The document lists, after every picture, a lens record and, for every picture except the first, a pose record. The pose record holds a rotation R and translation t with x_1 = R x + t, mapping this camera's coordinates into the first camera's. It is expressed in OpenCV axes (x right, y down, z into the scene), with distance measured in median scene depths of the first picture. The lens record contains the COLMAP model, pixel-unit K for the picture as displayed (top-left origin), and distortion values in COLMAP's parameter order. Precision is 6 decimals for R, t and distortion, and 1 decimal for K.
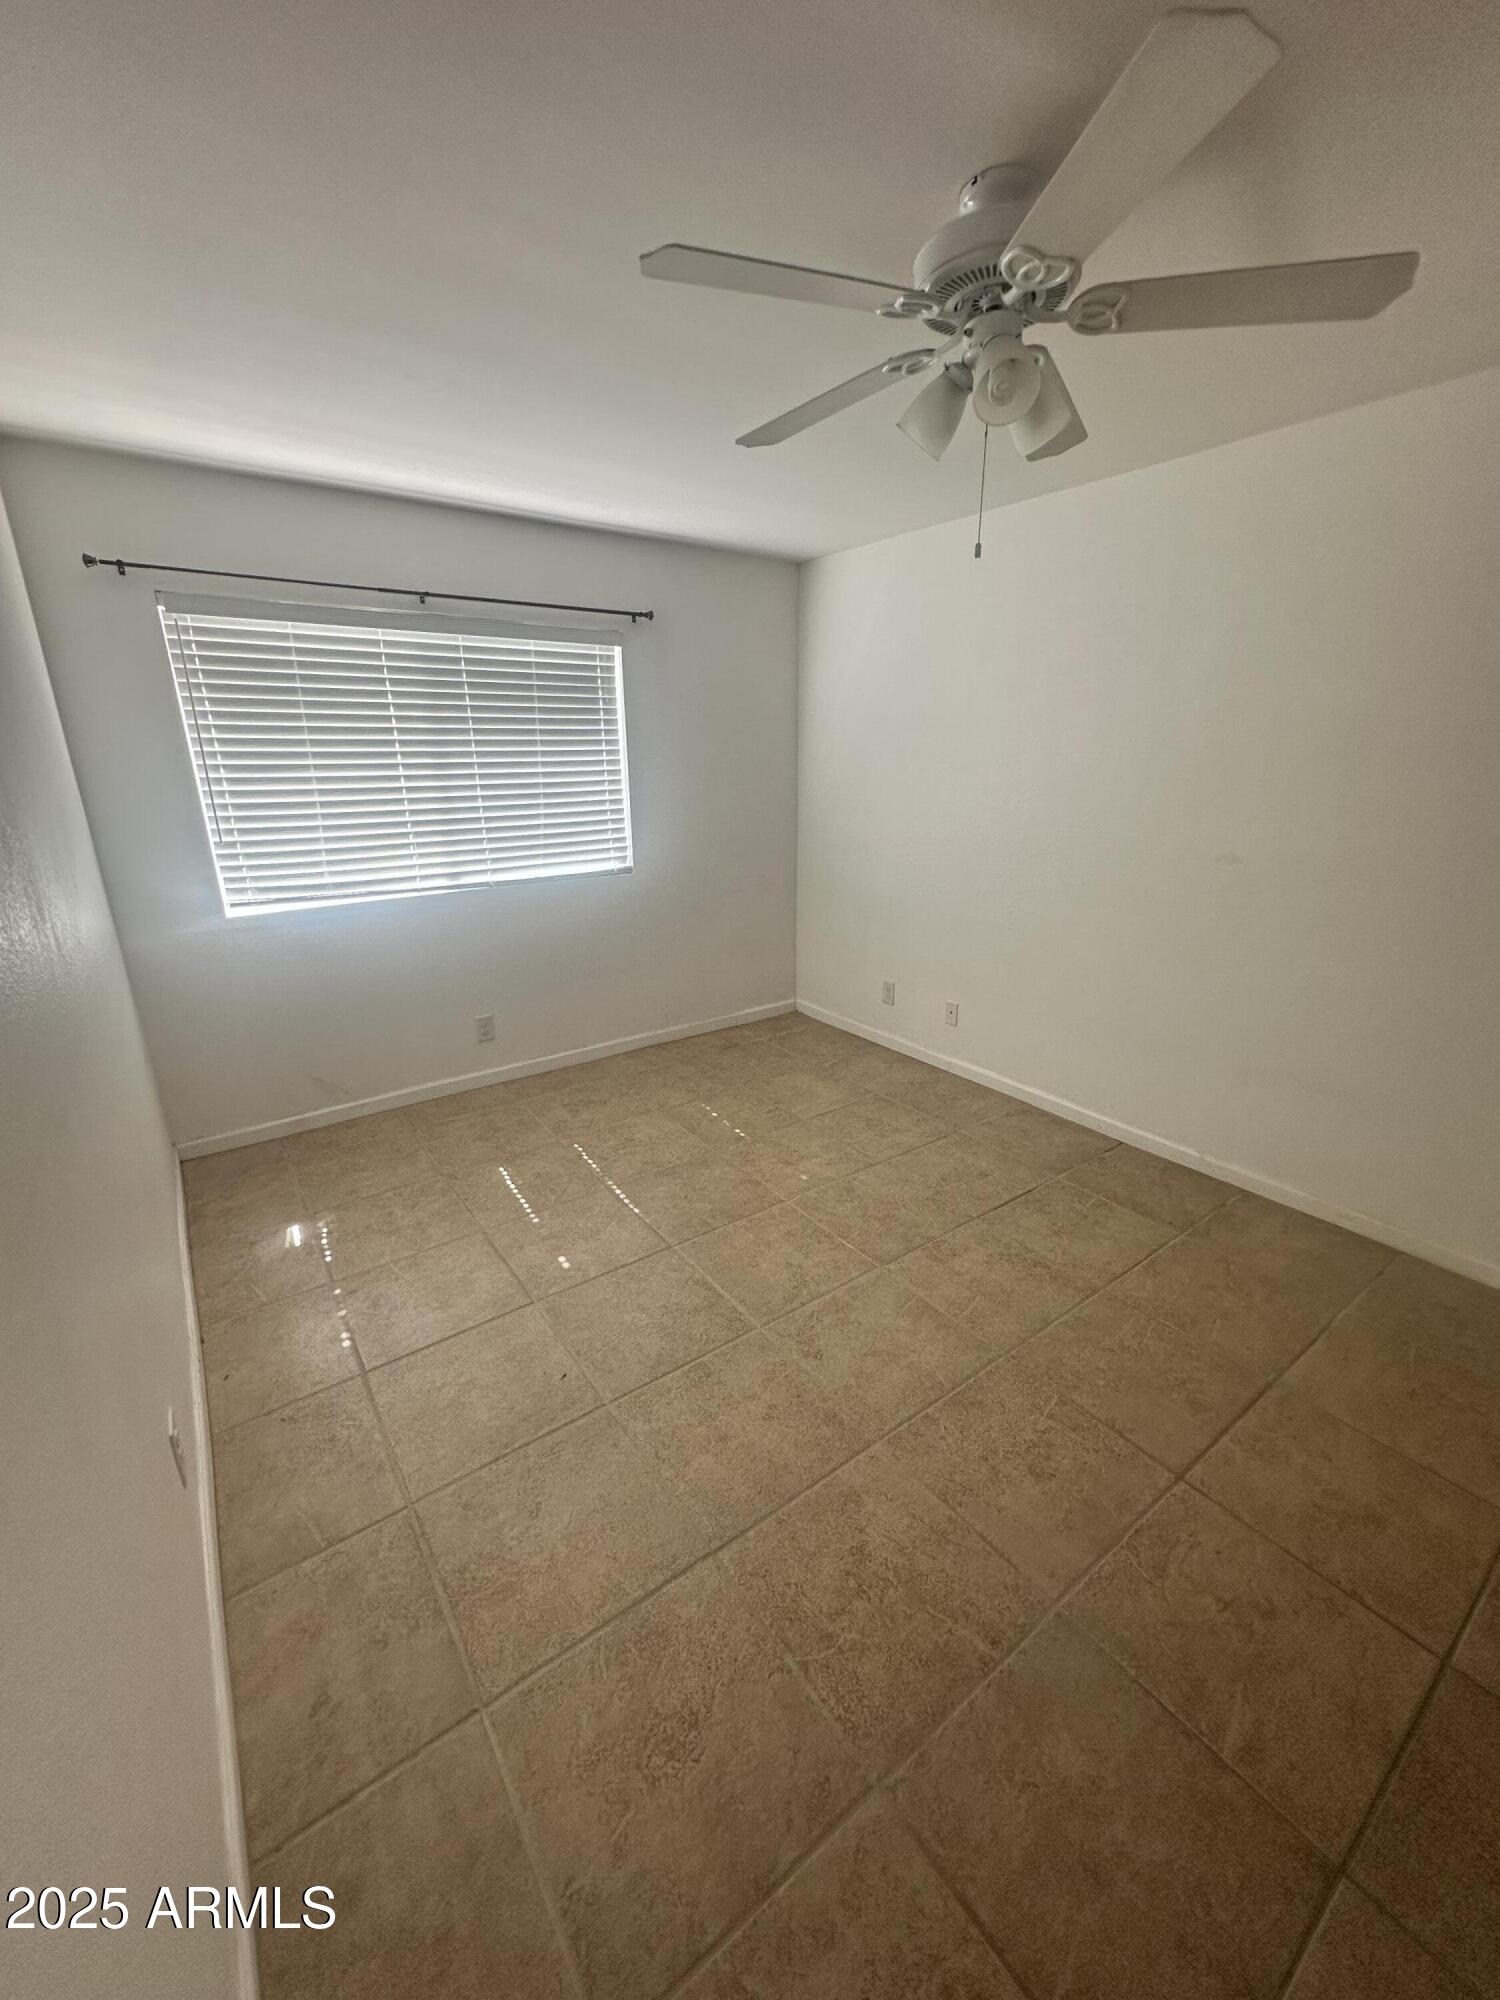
lens RADIAL K [[799.5, 0, 753.2], [0, 799.5, 998.1], [0, 0, 1]] dist [0.000930, 0.000104]
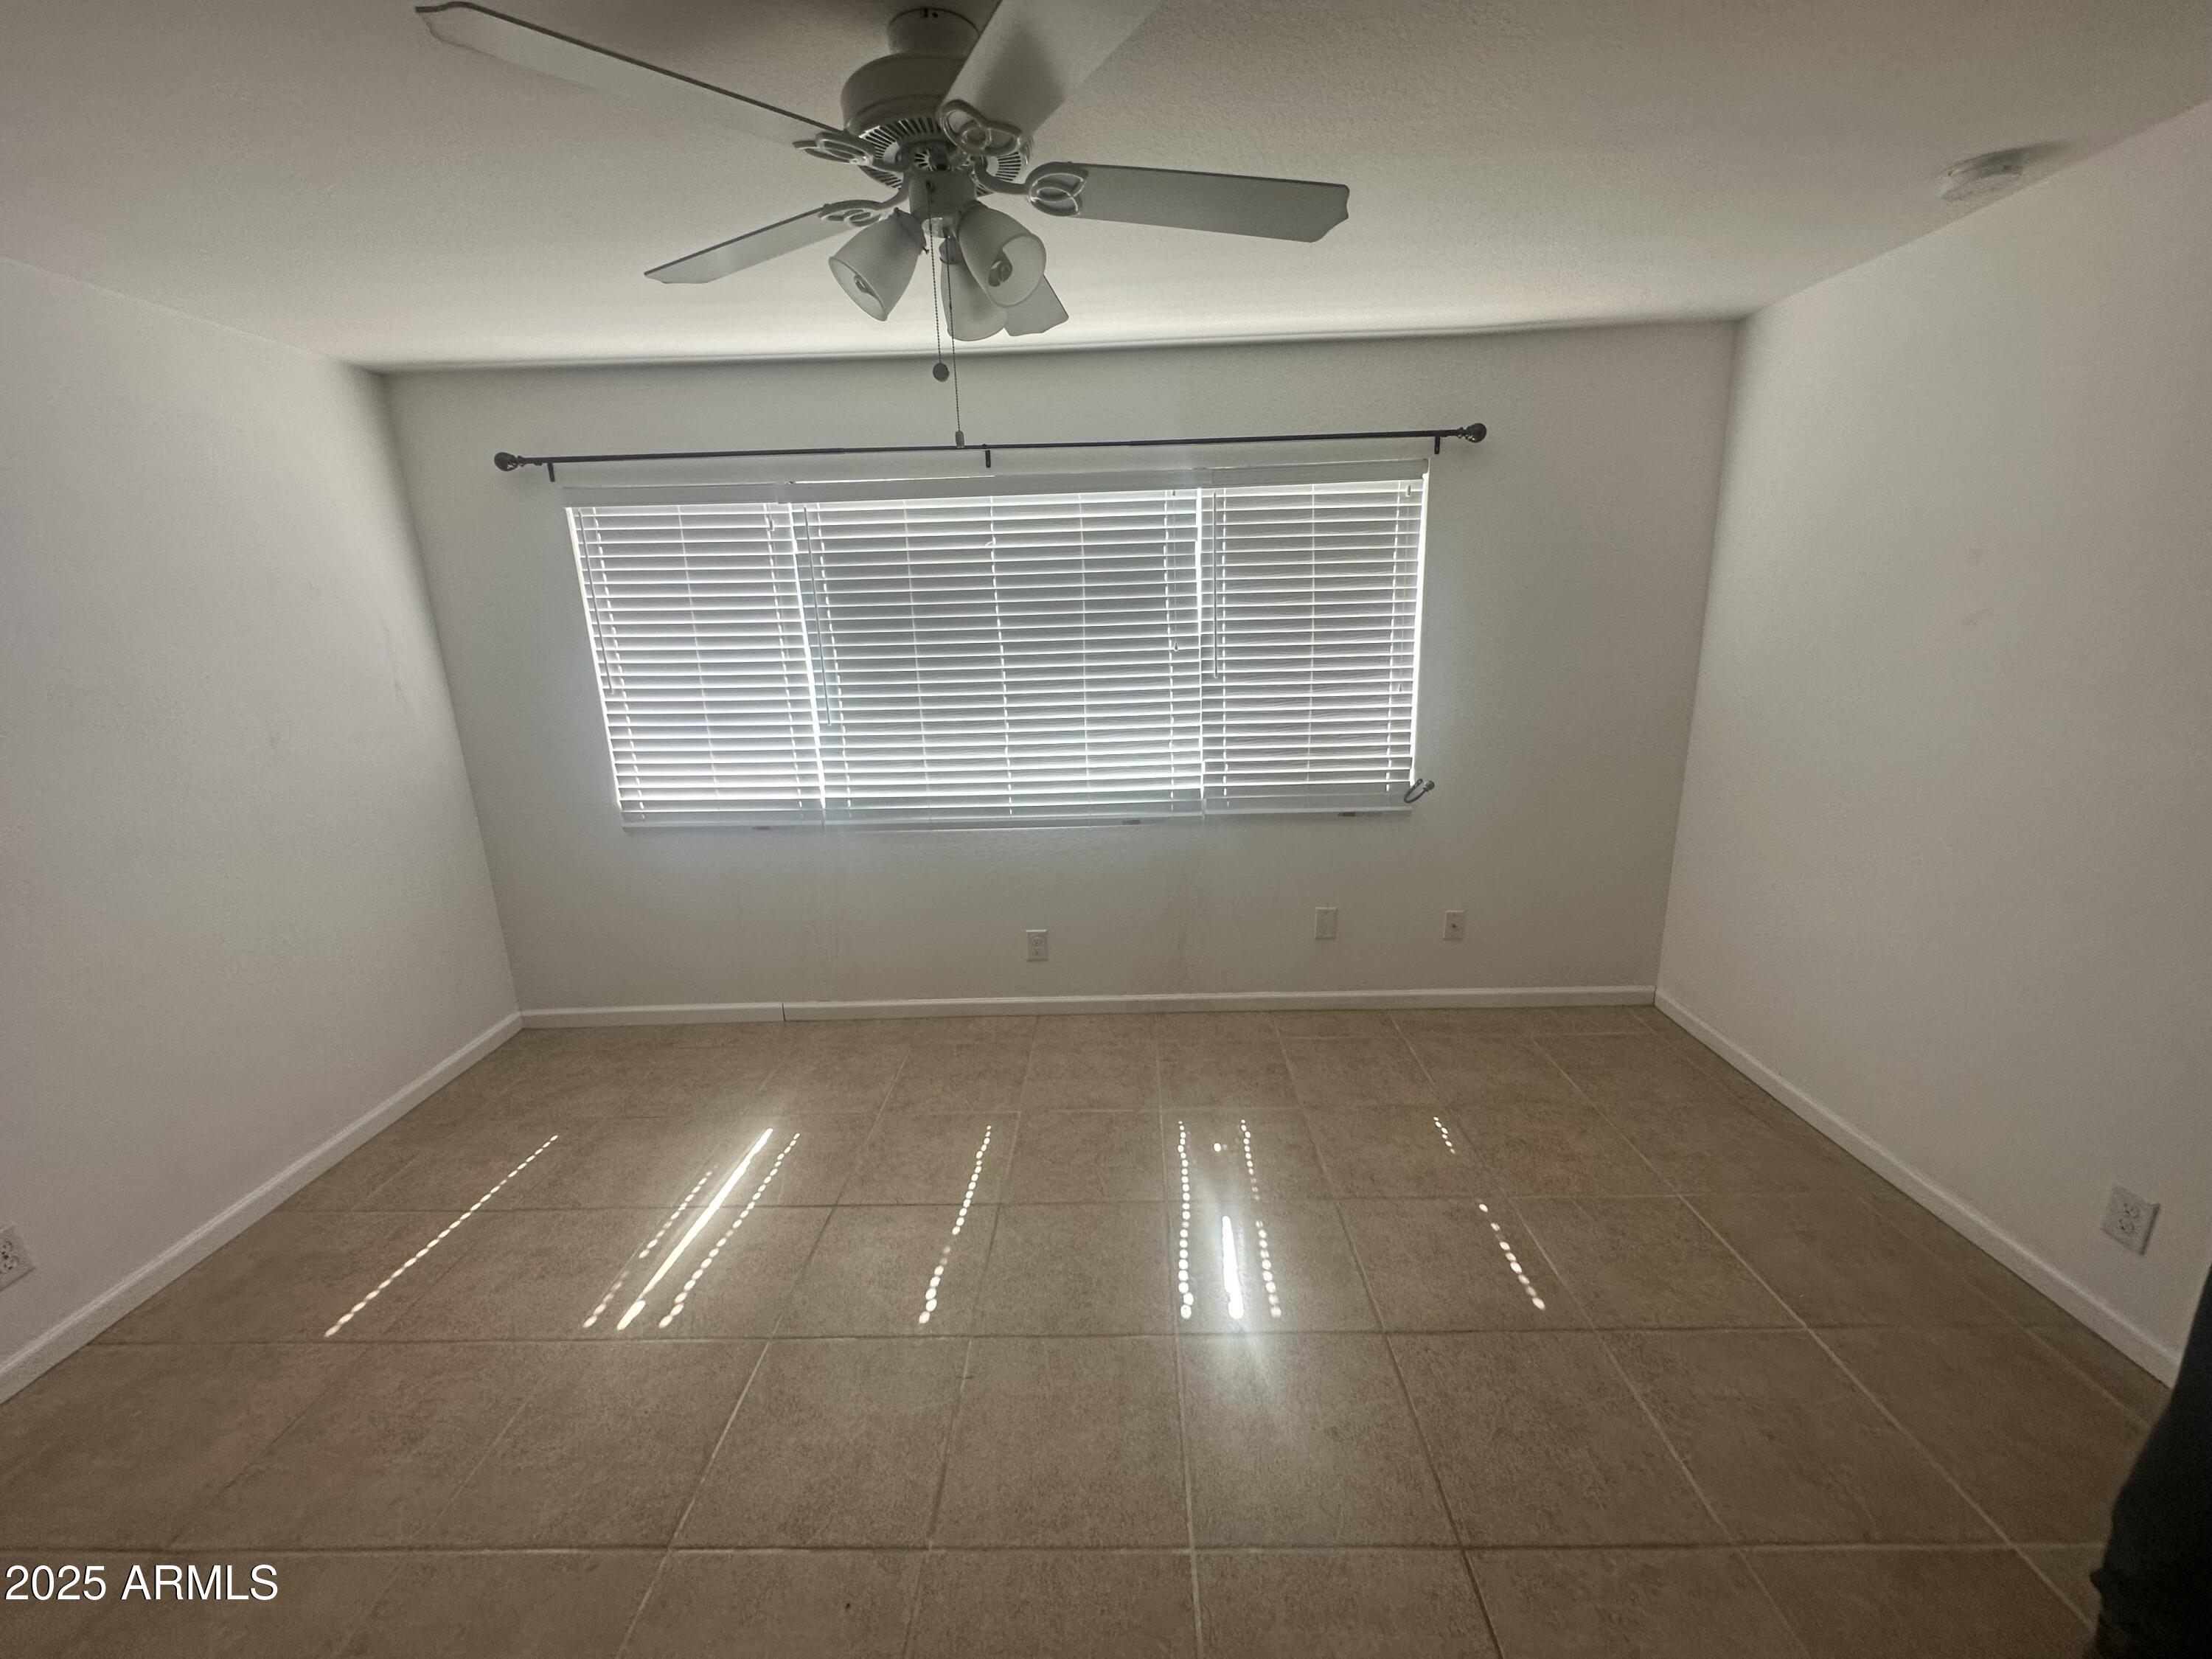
lens RADIAL K [[884.3, 0, 1108.1], [0, 884.3, 833.2], [0, 0, 1]] dist [0.000930, 0.000104]
pose [[0.759997, 0.148456, -0.632744, 0.181024], [-0.178429, 0.983814, 0.016512, -0.065504], [0.624954, 0.100351, 0.774185, 0.184822]]
